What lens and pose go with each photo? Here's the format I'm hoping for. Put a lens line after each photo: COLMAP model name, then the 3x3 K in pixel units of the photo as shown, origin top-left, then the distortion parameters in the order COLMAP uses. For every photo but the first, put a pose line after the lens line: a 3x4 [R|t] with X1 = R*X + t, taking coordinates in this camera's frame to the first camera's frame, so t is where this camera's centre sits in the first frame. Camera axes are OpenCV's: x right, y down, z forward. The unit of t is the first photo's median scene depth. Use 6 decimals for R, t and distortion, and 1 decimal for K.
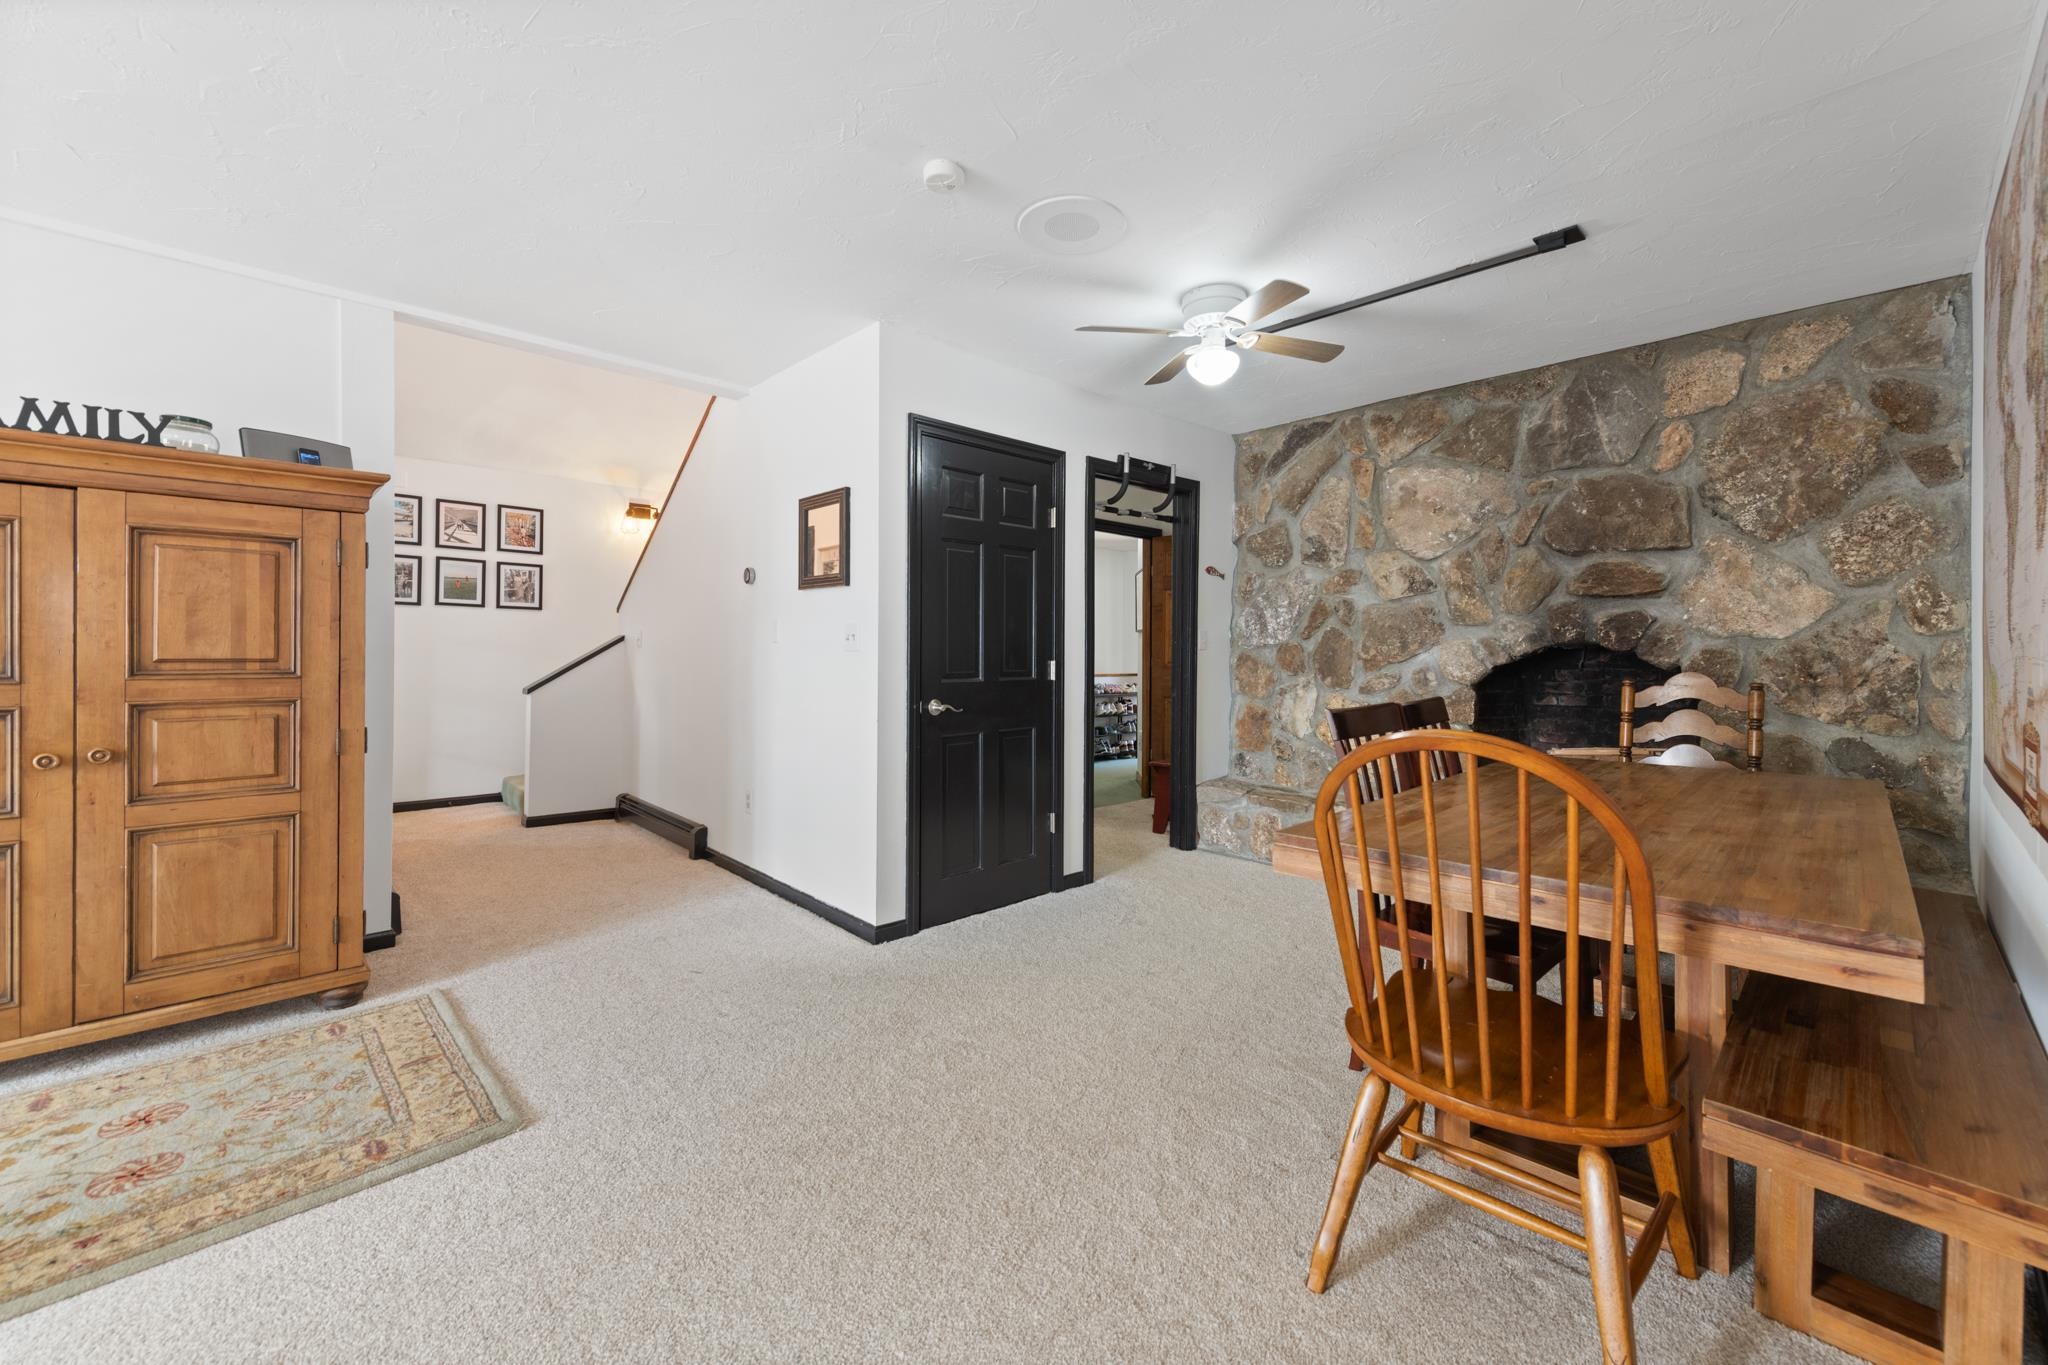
lens RADIAL K [[804.5, 0, 1032.7], [0, 804.5, 654.8], [0, 0, 1]] dist [0.008194, -0.000256]
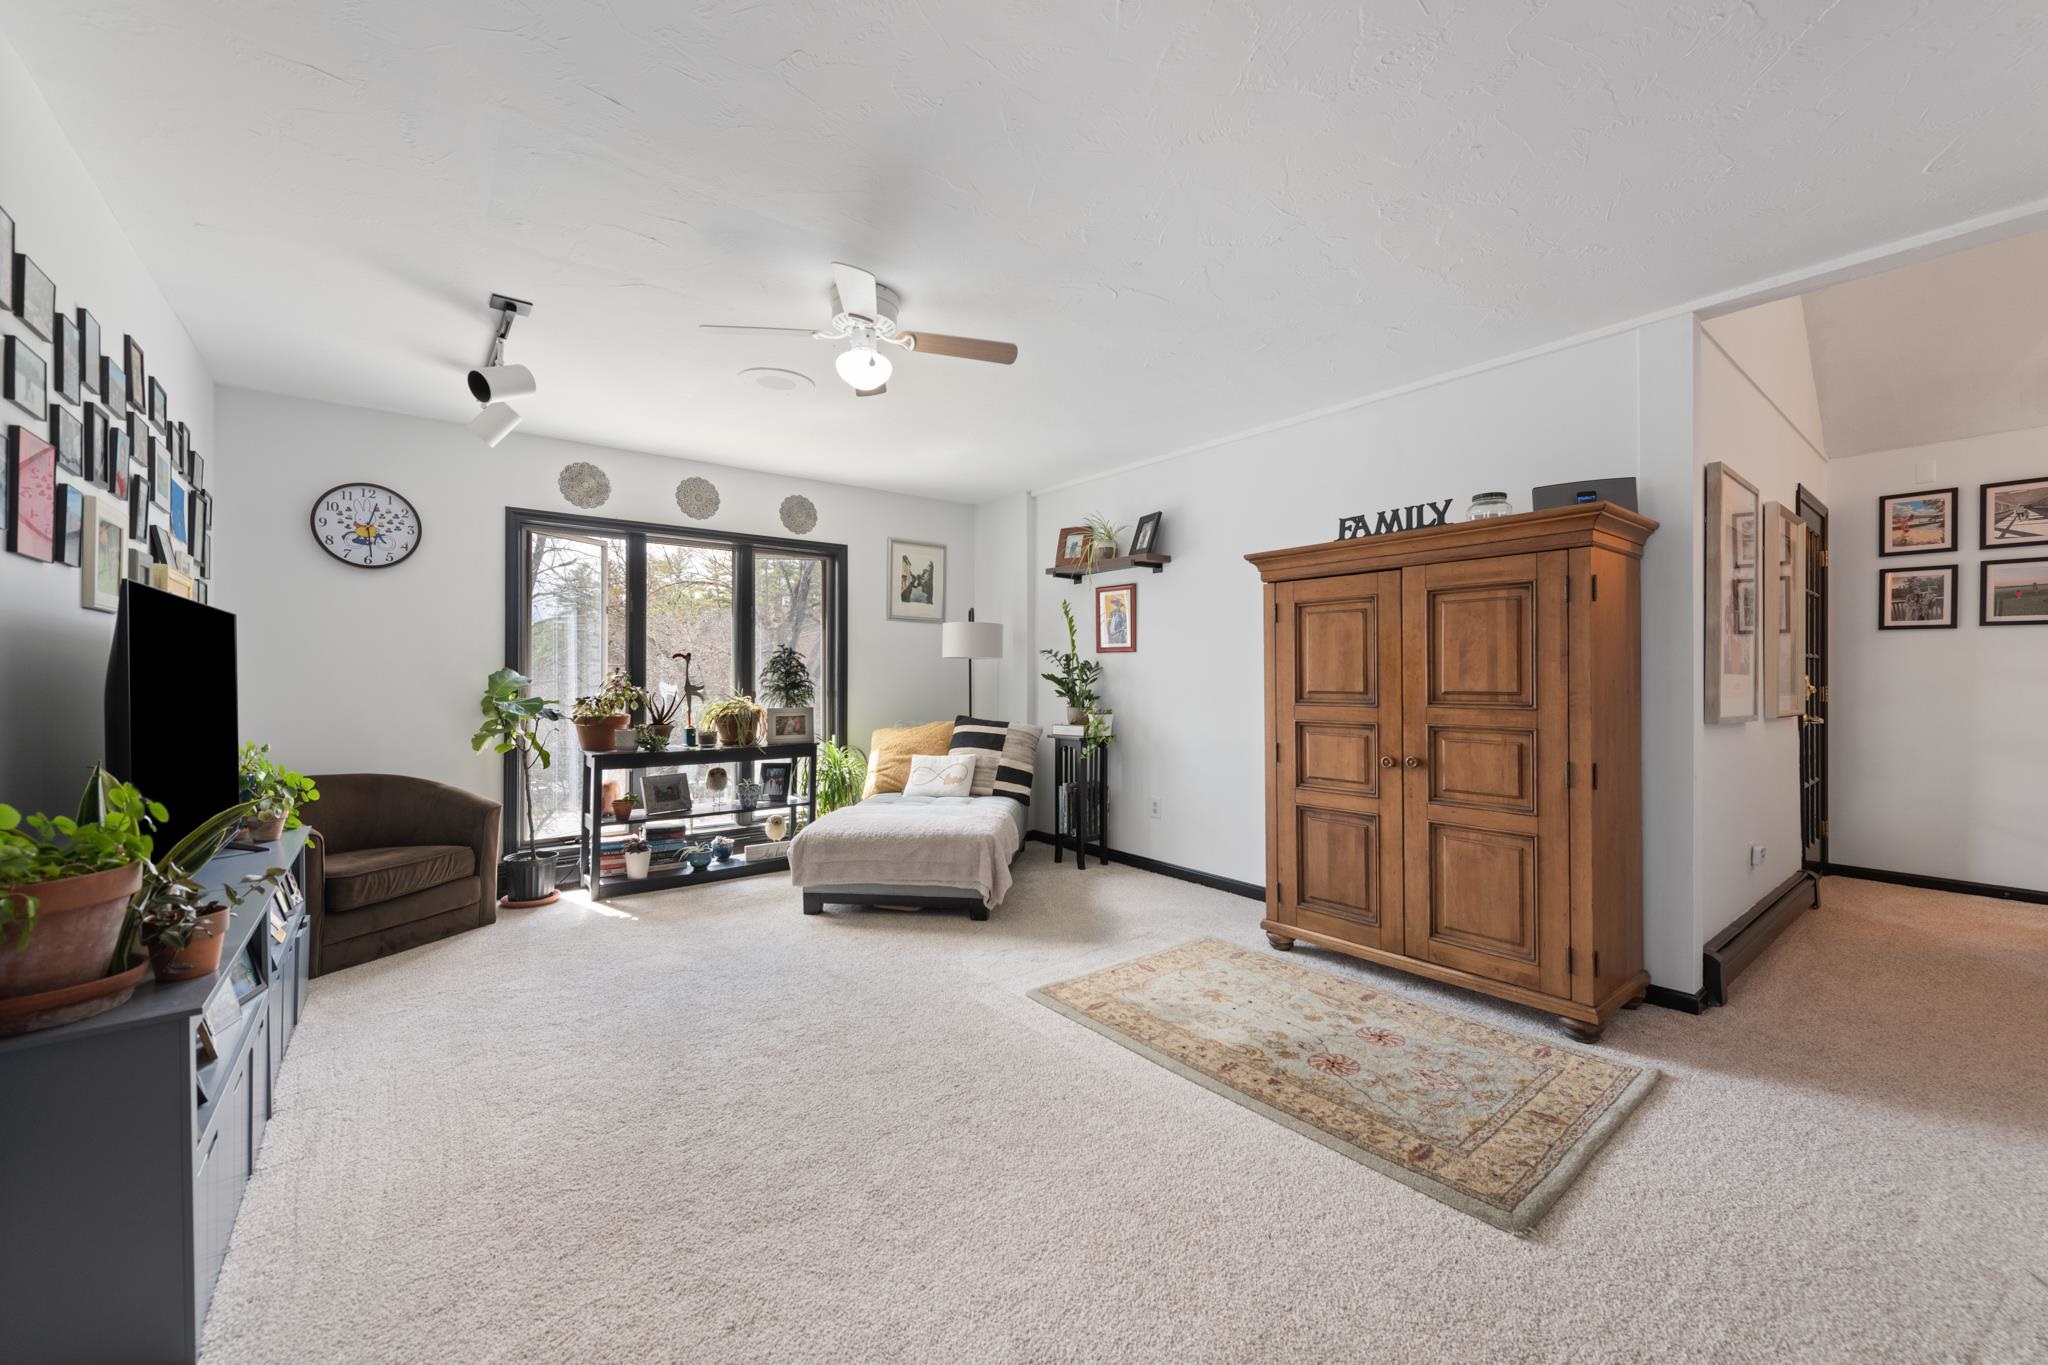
lens RADIAL K [[799.4, 0, 1027.8], [0, 799.4, 676.0], [0, 0, 1]] dist [0.007378, -0.000498]
pose [[-0.090482, -0.012651, -0.995818, 0.226333], [-0.006381, 0.999906, -0.012123, 0.000225], [0.995878, 0.005258, -0.090554, 0.445886]]
